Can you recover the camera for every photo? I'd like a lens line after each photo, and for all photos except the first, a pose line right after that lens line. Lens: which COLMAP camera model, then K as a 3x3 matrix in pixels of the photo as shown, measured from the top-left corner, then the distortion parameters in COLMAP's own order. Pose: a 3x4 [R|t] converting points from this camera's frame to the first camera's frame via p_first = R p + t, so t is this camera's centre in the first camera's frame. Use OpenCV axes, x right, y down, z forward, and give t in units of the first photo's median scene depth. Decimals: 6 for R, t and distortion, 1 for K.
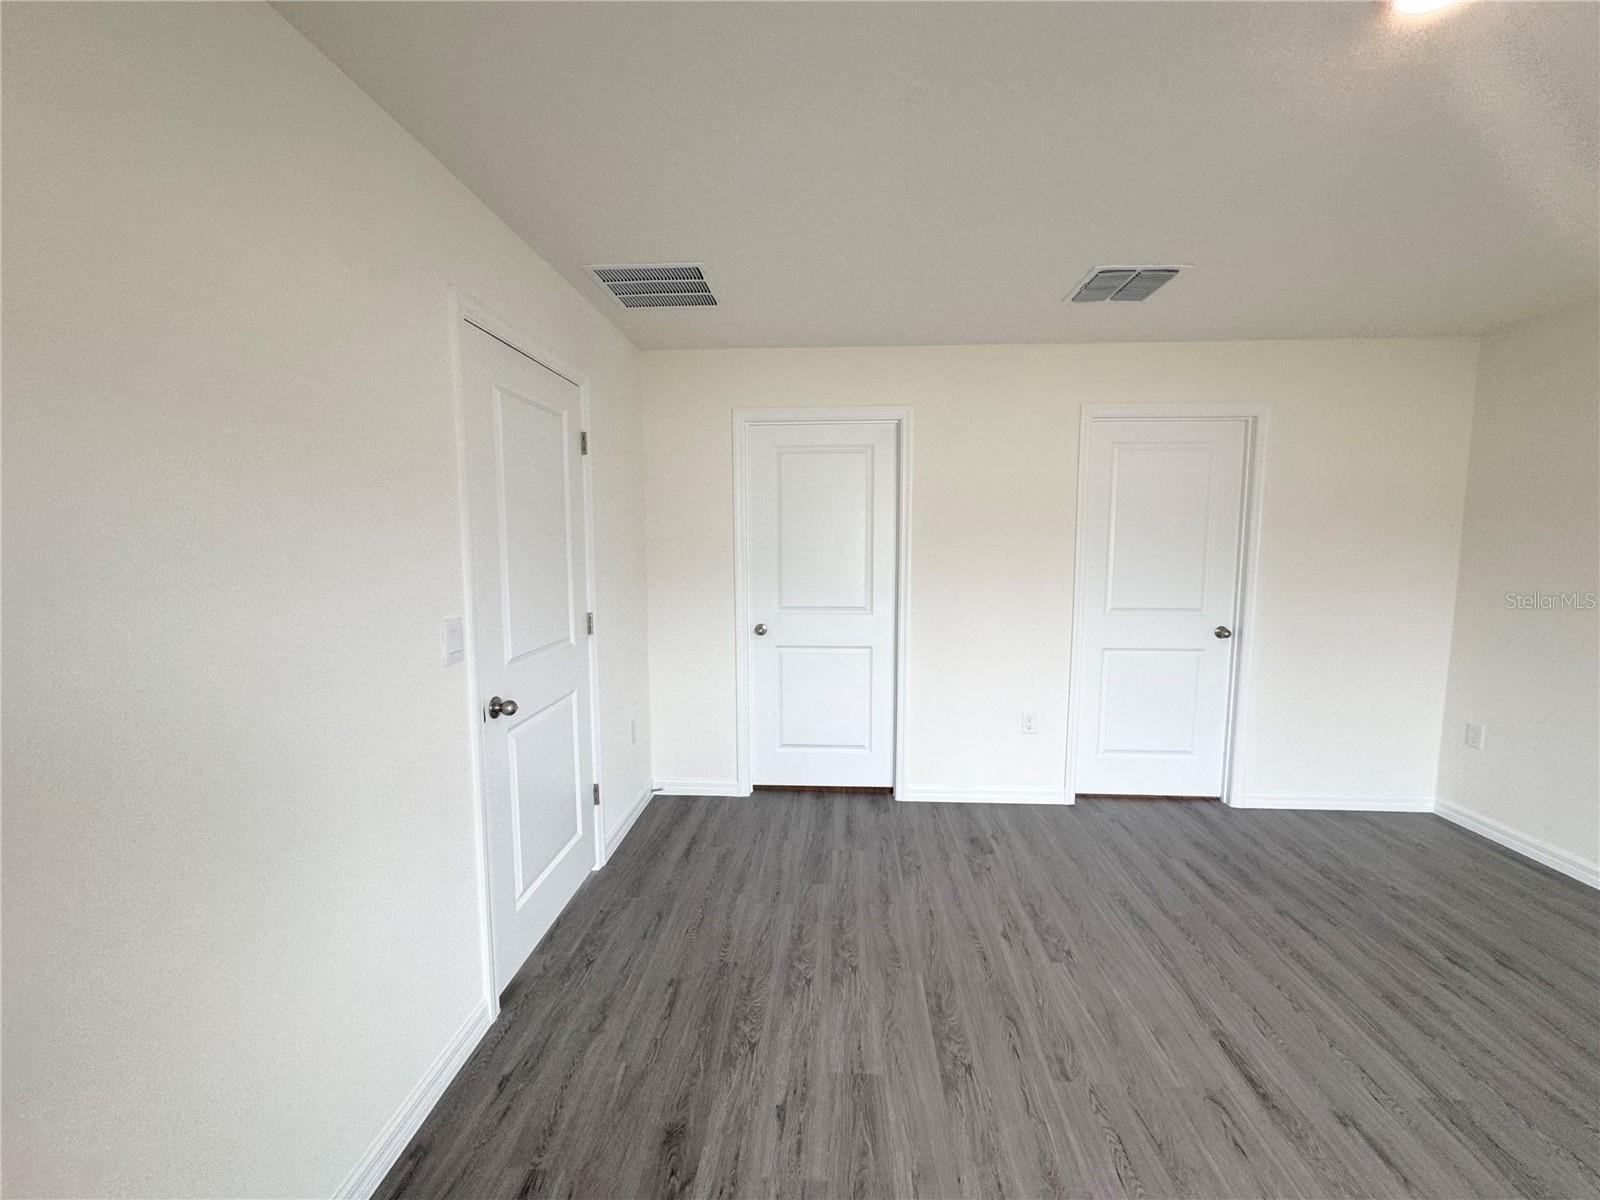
lens RADIAL K [[639.8, 0, 799.3], [0, 639.8, 601.9], [0, 0, 1]] dist [-0.003725, 0.000878]
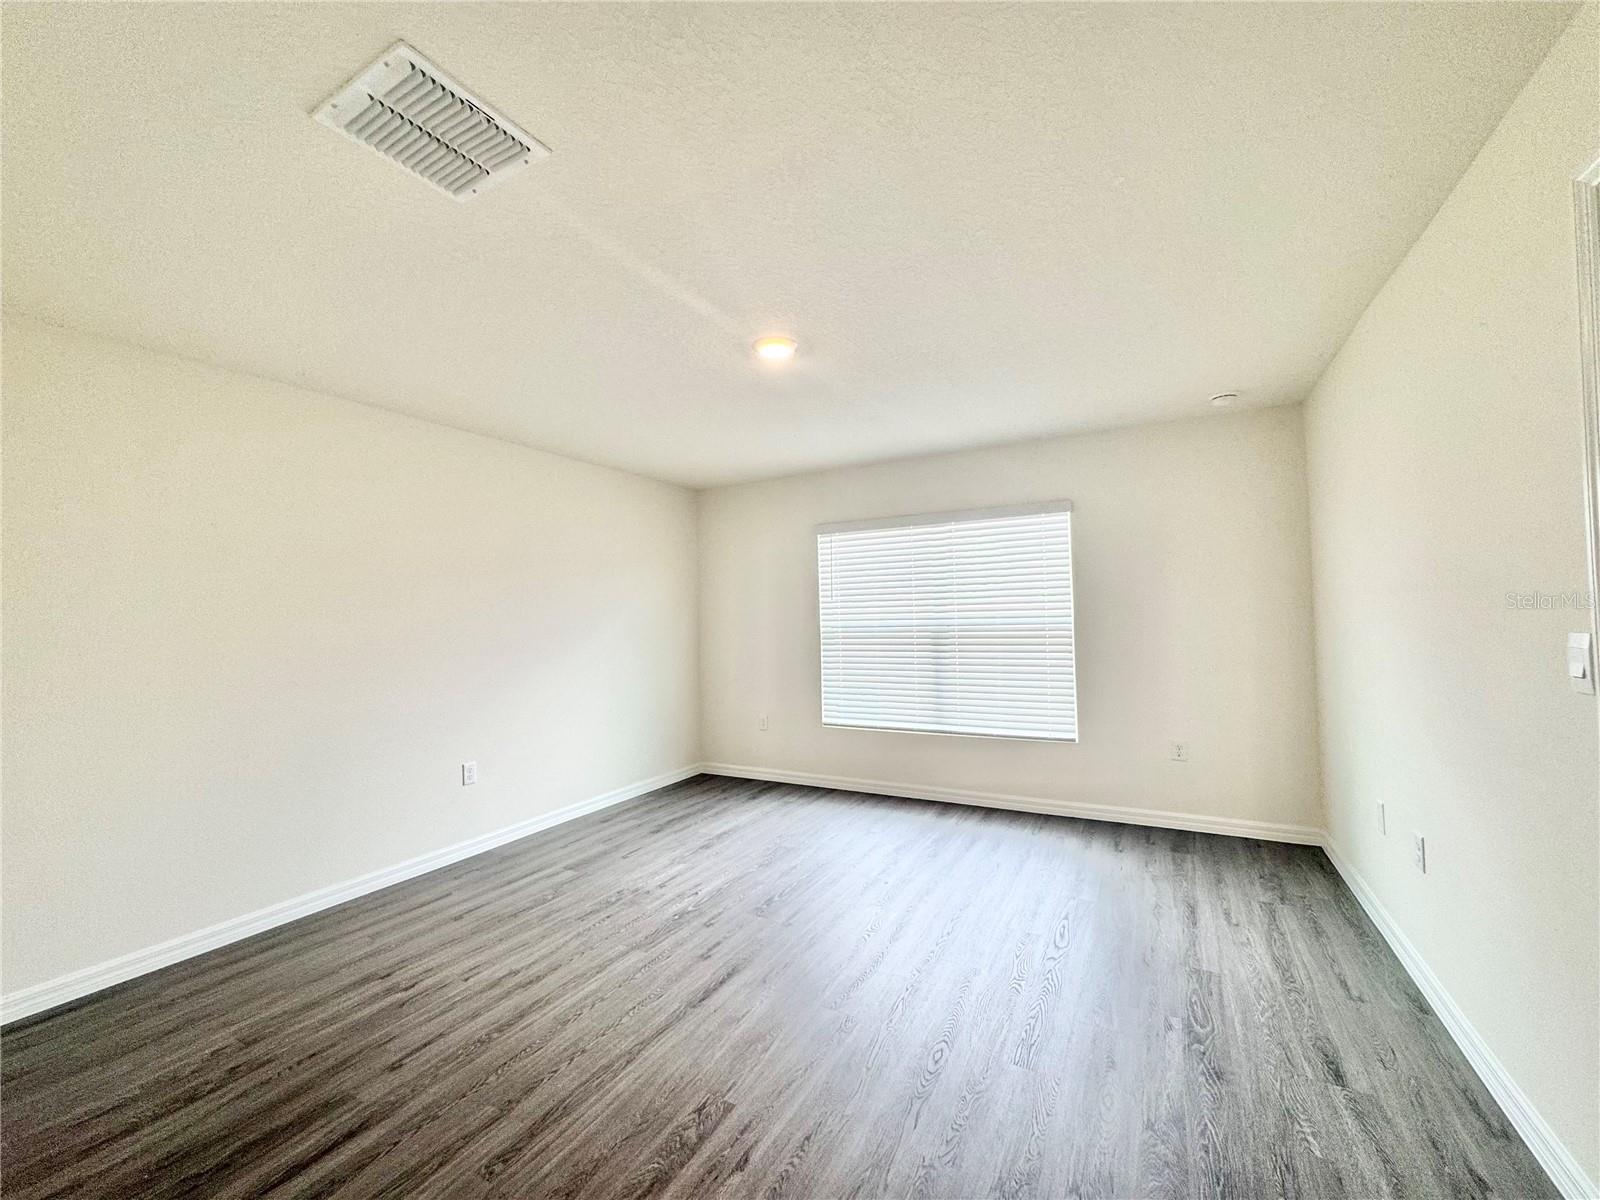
lens RADIAL K [[639.8, 0, 799.3], [0, 639.8, 603.3], [0, 0, 1]] dist [-0.003725, 0.000878]
pose [[-0.901357, 0.033703, 0.431764, -0.031668], [0.070944, 0.994990, 0.070436, -0.089435], [-0.427227, 0.094119, -0.899232, 1.479001]]
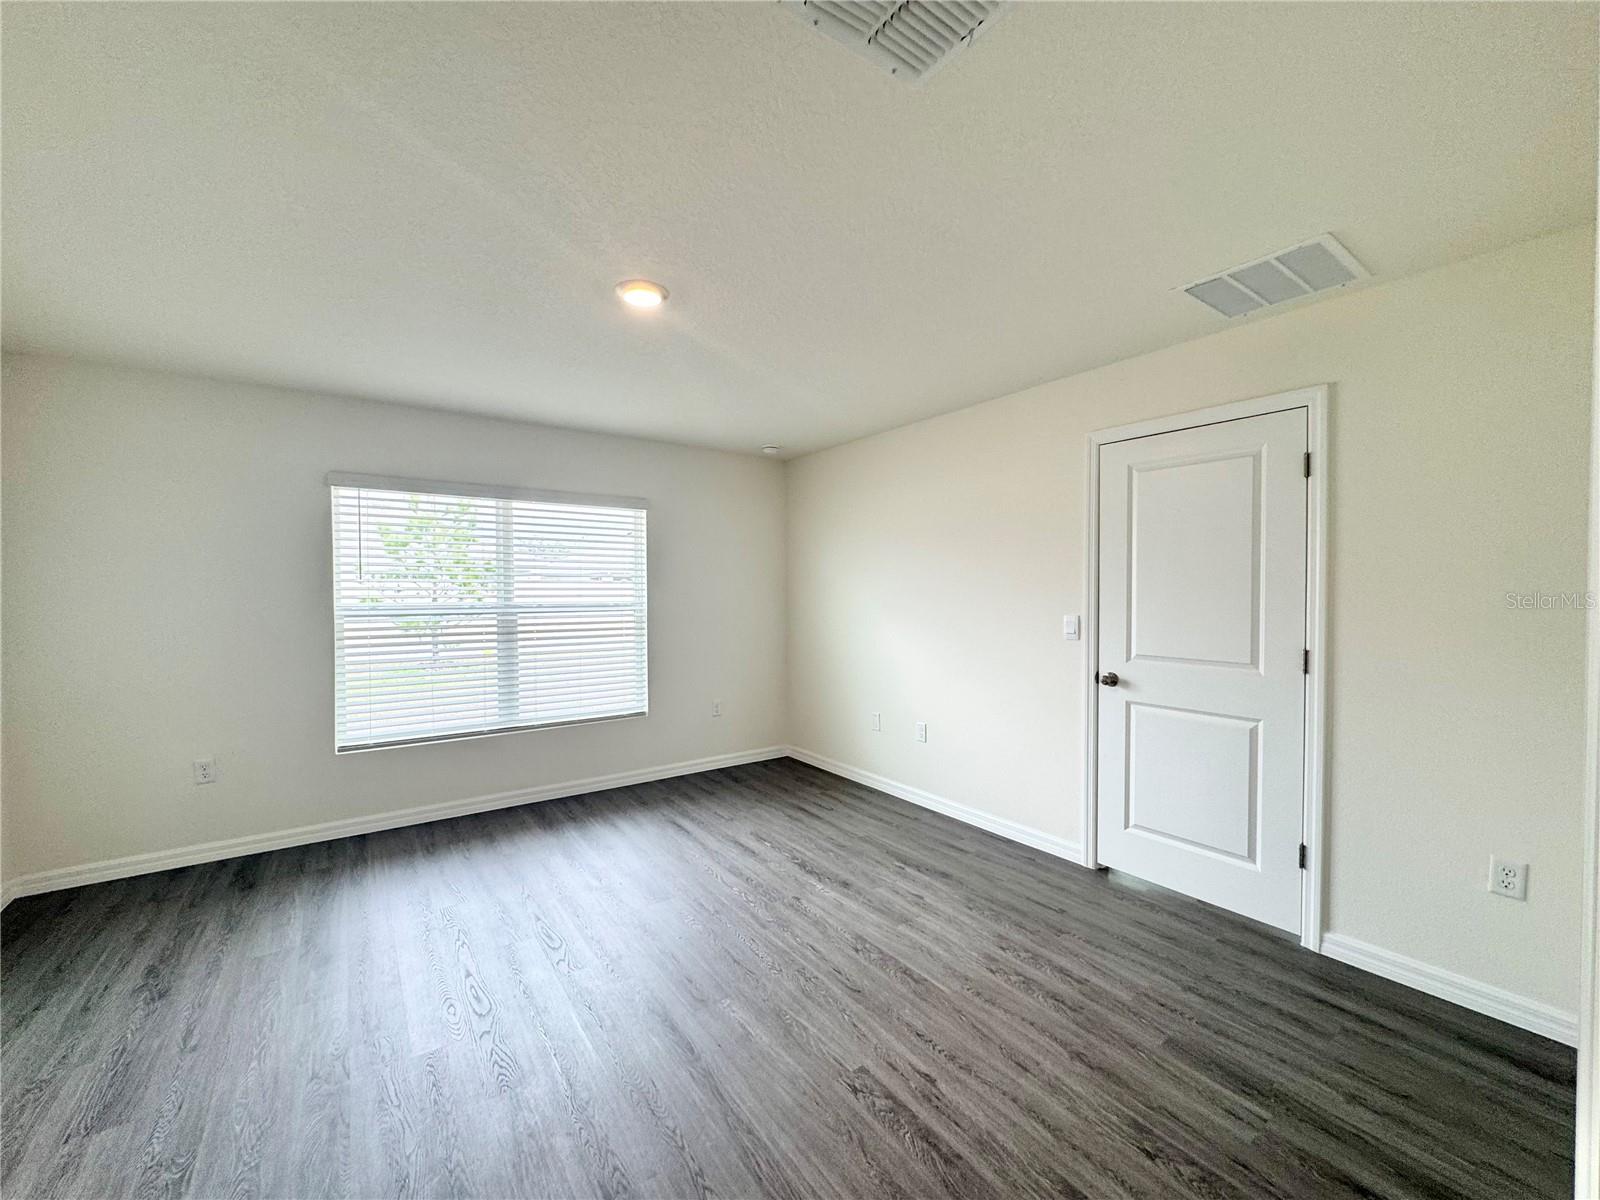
lens RADIAL K [[639.8, 0, 802.0], [0, 639.8, 595.4], [0, 0, 1]] dist [-0.003725, 0.000878]
pose [[-0.775874, 0.007962, -0.630837, 0.897006], [-0.061836, 0.994146, 0.088601, -0.106235], [0.627850, 0.107751, -0.770840, 1.401528]]
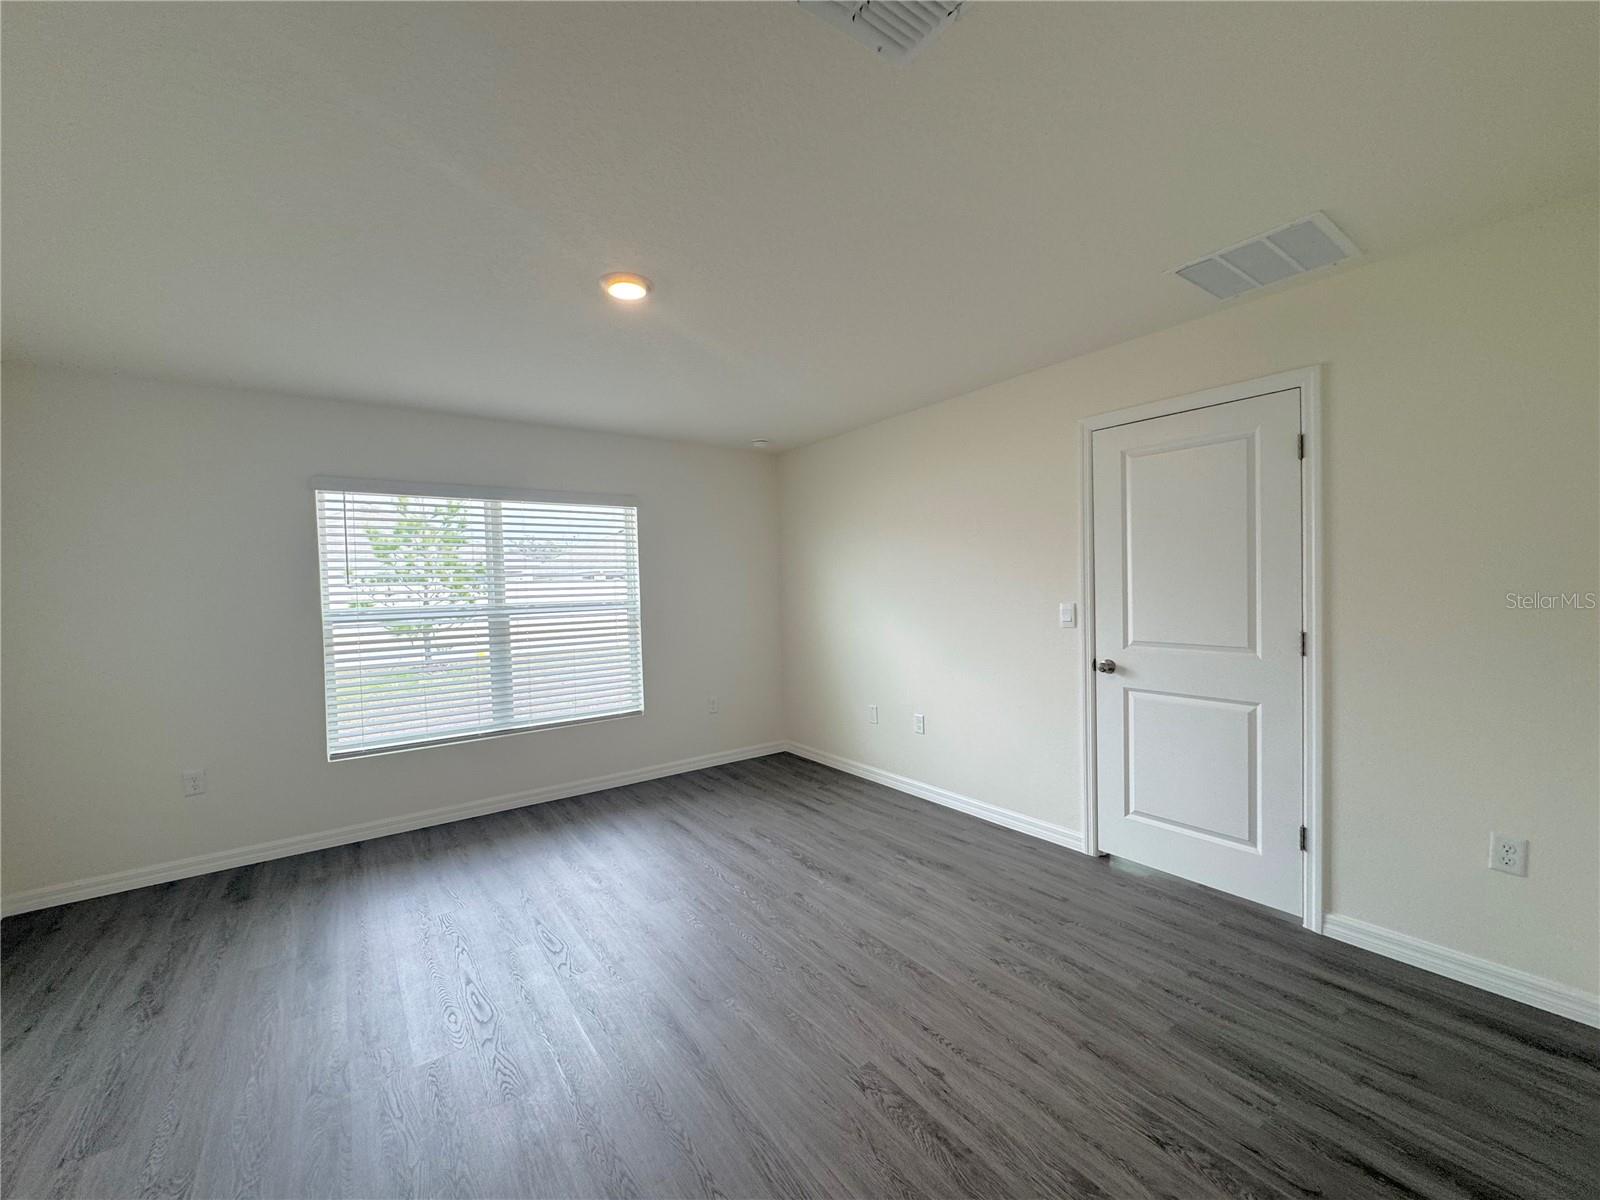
lens RADIAL K [[639.8, 0, 802.1], [0, 639.8, 595.6], [0, 0, 1]] dist [-0.003725, 0.000878]
pose [[-0.768830, 0.032785, -0.638613, 0.891622], [-0.038703, 0.994468, 0.097648, -0.105717], [0.638281, 0.099790, -0.763308, 1.391359]]
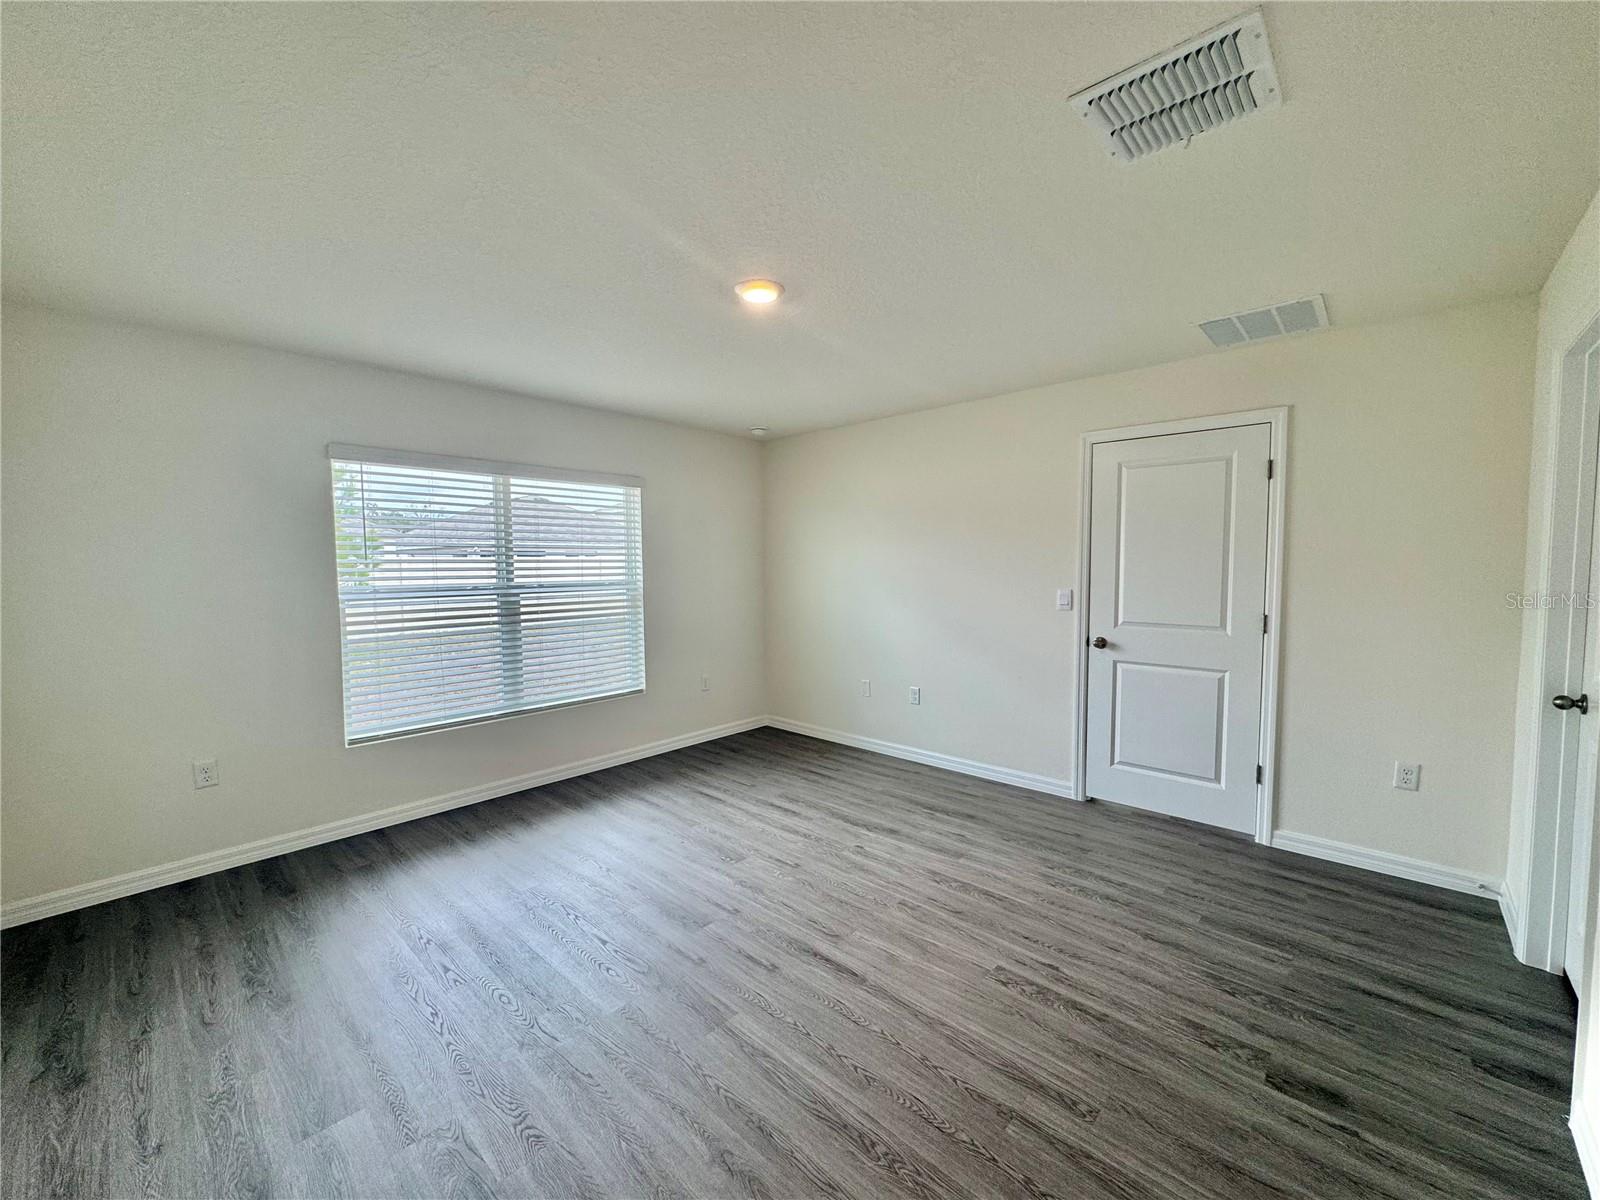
lens RADIAL K [[639.8, 0, 802.5], [0, 639.8, 595.9], [0, 0, 1]] dist [-0.003725, 0.000878]
pose [[-0.630863, 0.046917, -0.774474, 1.236193], [-0.072069, 0.990312, 0.118698, -0.104465], [0.772540, 0.130697, -0.621370, 1.205446]]
